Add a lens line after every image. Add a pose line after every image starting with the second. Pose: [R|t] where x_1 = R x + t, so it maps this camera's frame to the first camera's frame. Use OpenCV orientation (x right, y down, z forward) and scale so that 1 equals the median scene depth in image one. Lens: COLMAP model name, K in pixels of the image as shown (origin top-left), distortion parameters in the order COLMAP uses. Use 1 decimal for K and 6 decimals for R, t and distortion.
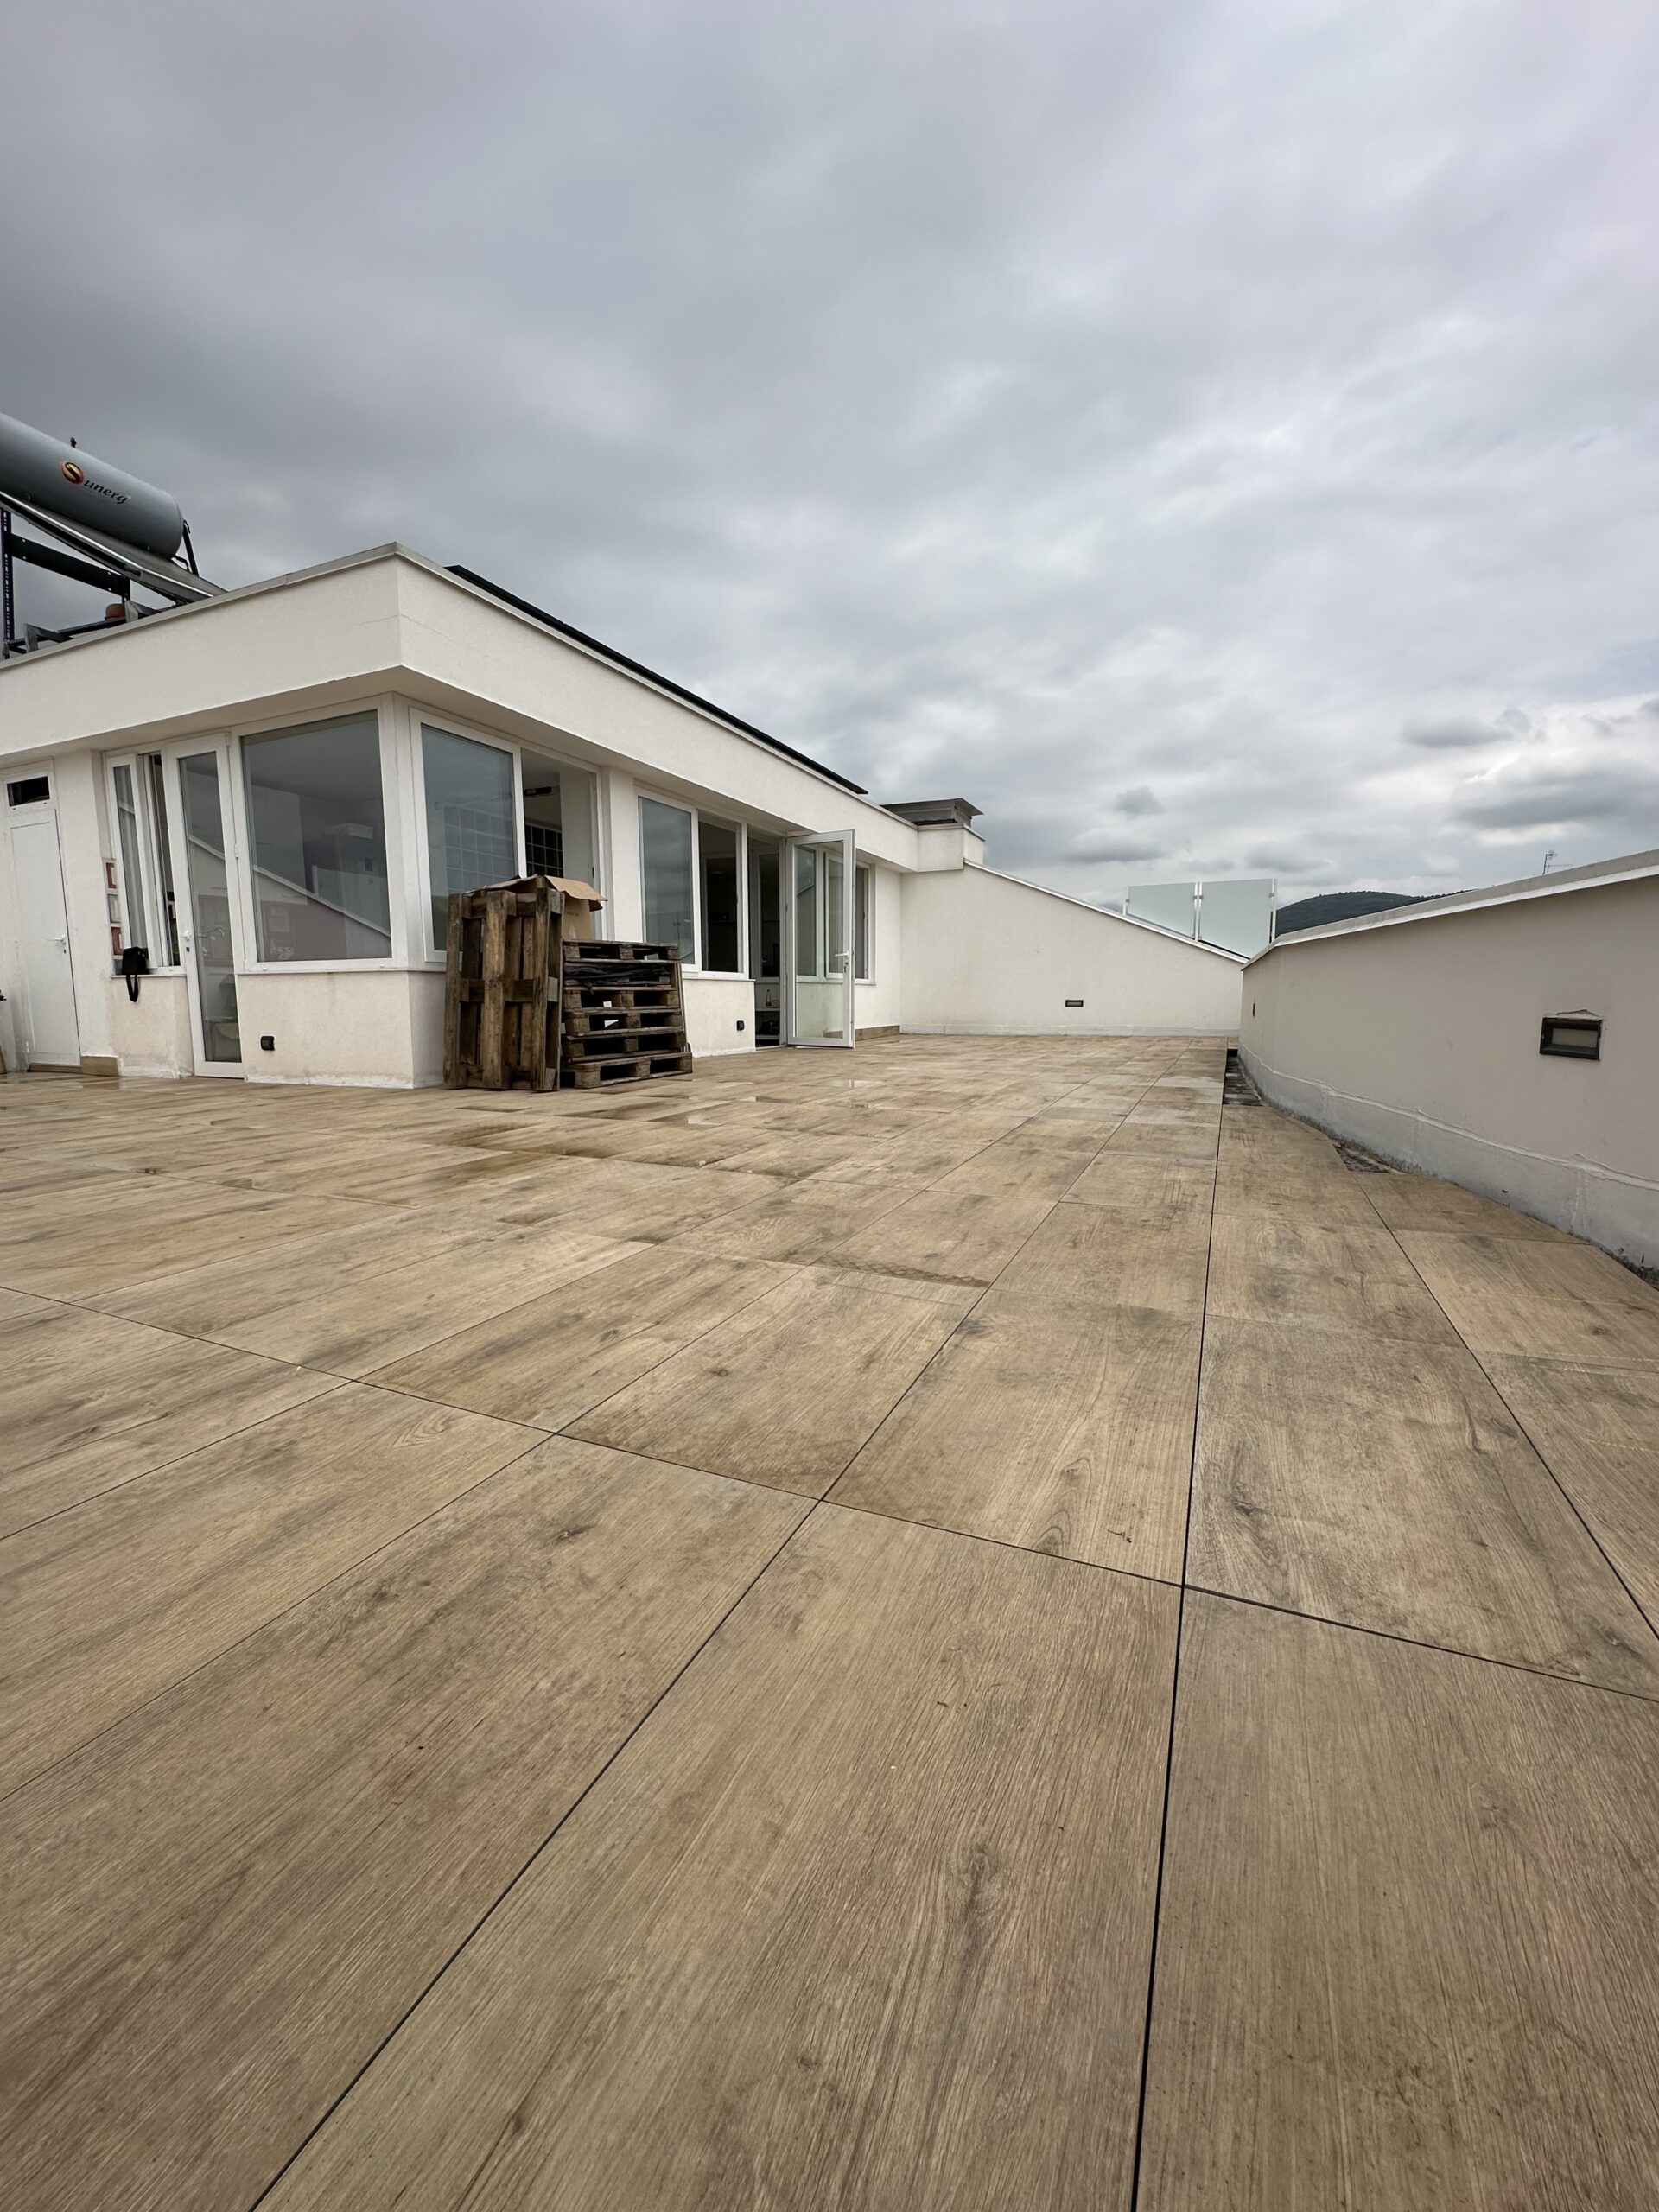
lens RADIAL K [[878.4, 0, 830.4], [0, 878.4, 1117.4], [0, 0, 1]] dist [-0.002891, 0.000961]
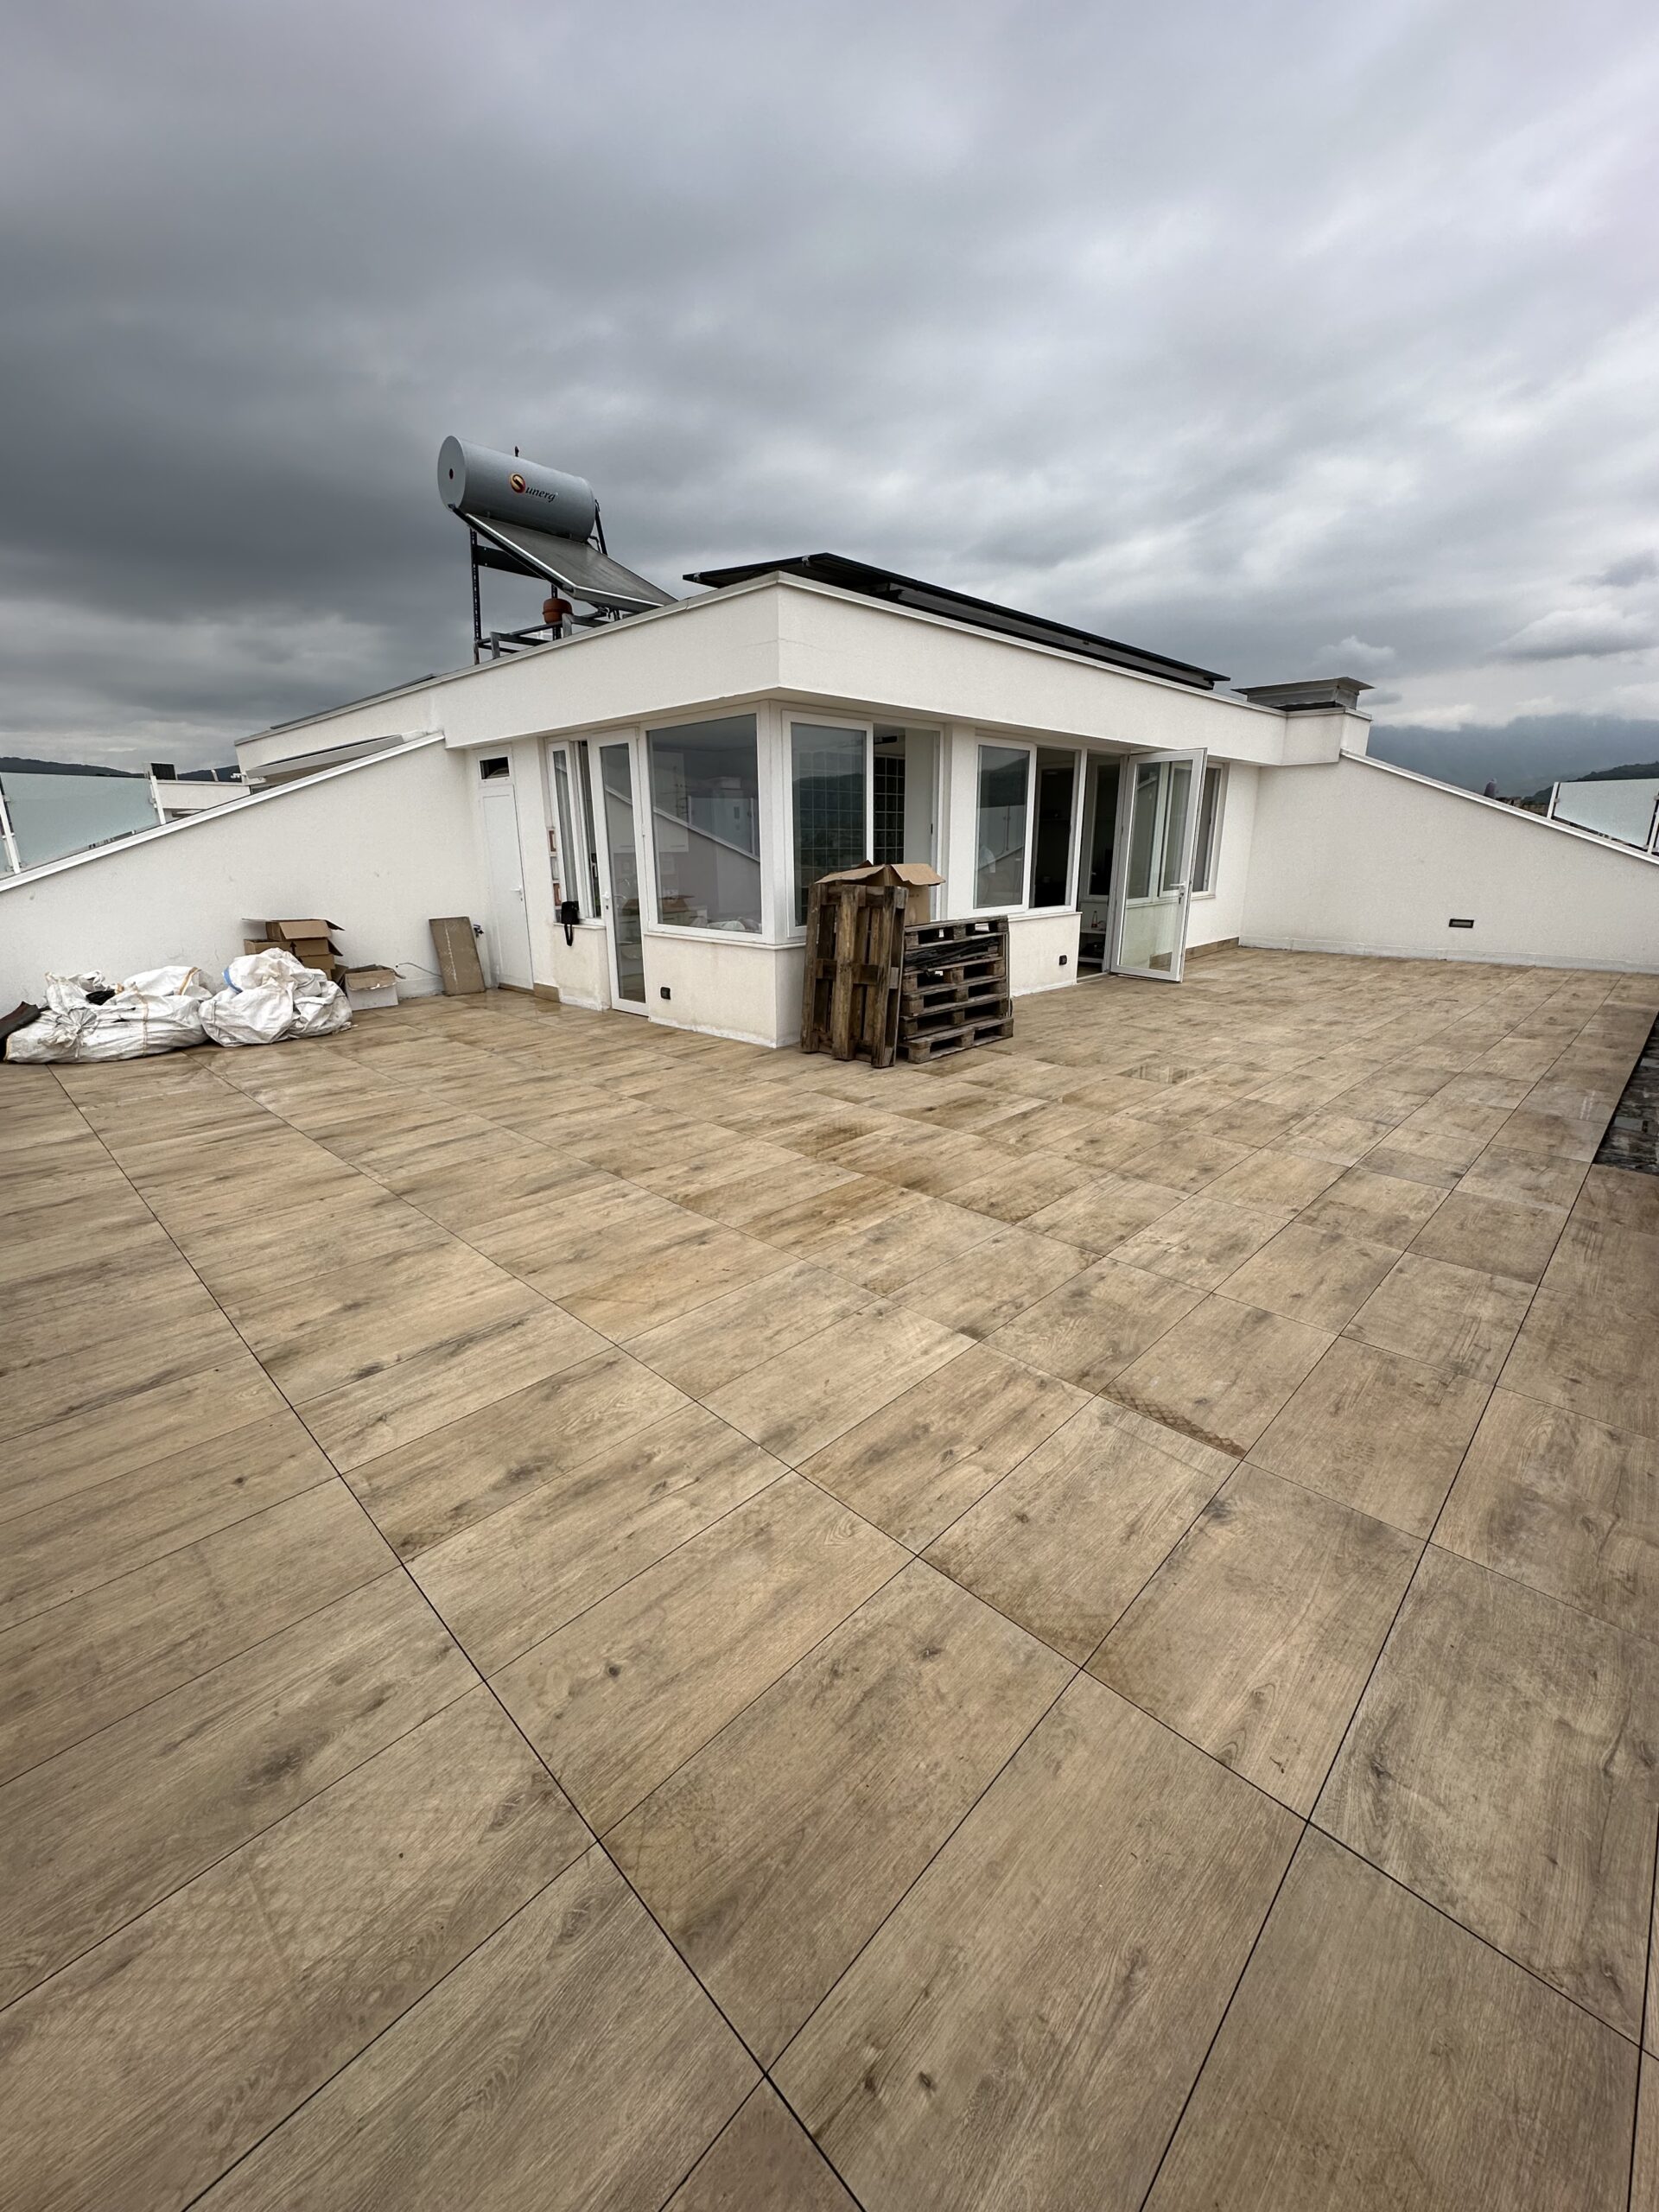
lens RADIAL K [[878.4, 0, 830.4], [0, 878.4, 1117.4], [0, 0, 1]] dist [-0.002891, 0.000961]
pose [[0.938437, 0.097439, -0.331423, -0.006779], [-0.038197, 0.982781, 0.180782, -0.682588], [0.343332, -0.156993, 0.926000, -0.400393]]
